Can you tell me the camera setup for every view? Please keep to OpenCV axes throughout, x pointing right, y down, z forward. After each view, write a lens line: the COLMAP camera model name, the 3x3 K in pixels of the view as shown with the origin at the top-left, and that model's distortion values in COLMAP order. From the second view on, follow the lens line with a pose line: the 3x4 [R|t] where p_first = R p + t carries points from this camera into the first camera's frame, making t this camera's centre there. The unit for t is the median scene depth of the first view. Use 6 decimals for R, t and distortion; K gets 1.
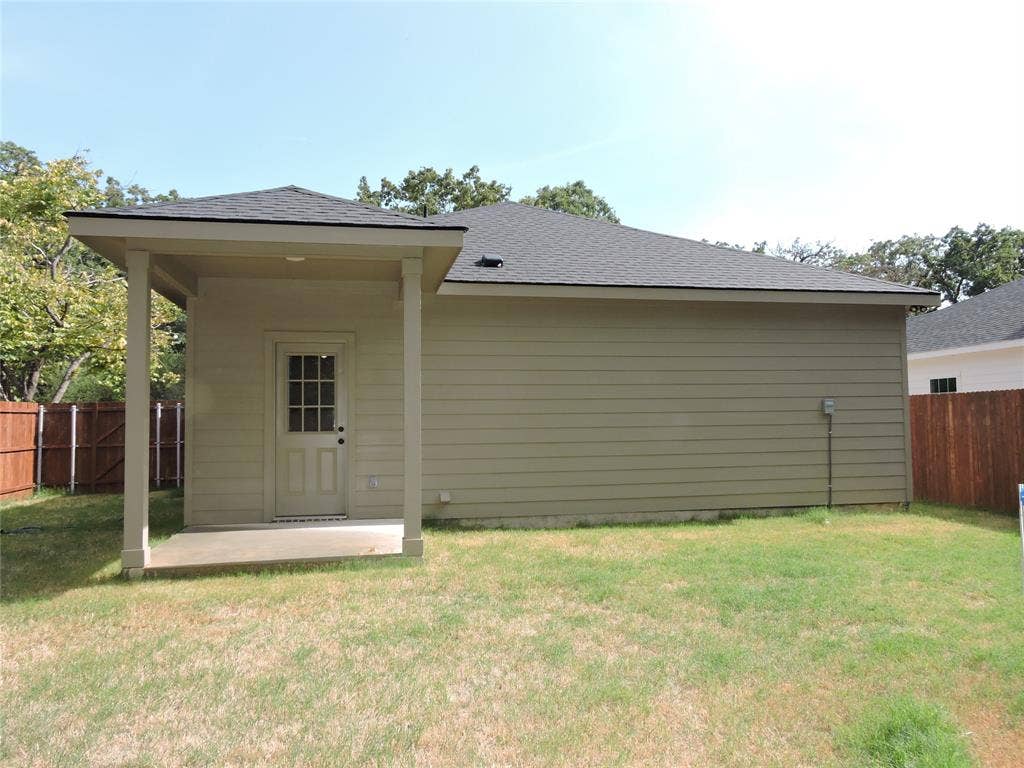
lens RADIAL K [[743.5, 0, 512.0], [0, 743.5, 384.0], [0, 0, 1]] dist [-0.004585, -0.000037]
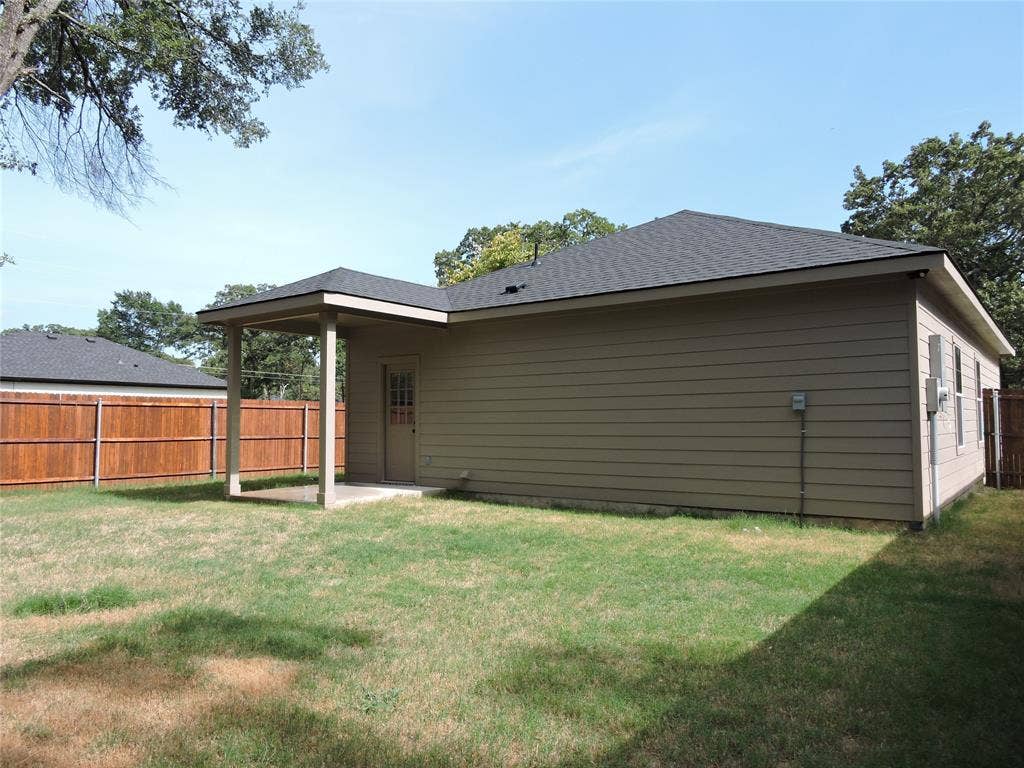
lens RADIAL K [[743.5, 0, 512.0], [0, 743.5, 384.0], [0, 0, 1]] dist [-0.004585, -0.000037]
pose [[0.672228, -0.031746, -0.739663, 0.845129], [0.027573, 0.999461, -0.017837, 0.015565], [0.739831, -0.008404, 0.672741, 0.157497]]
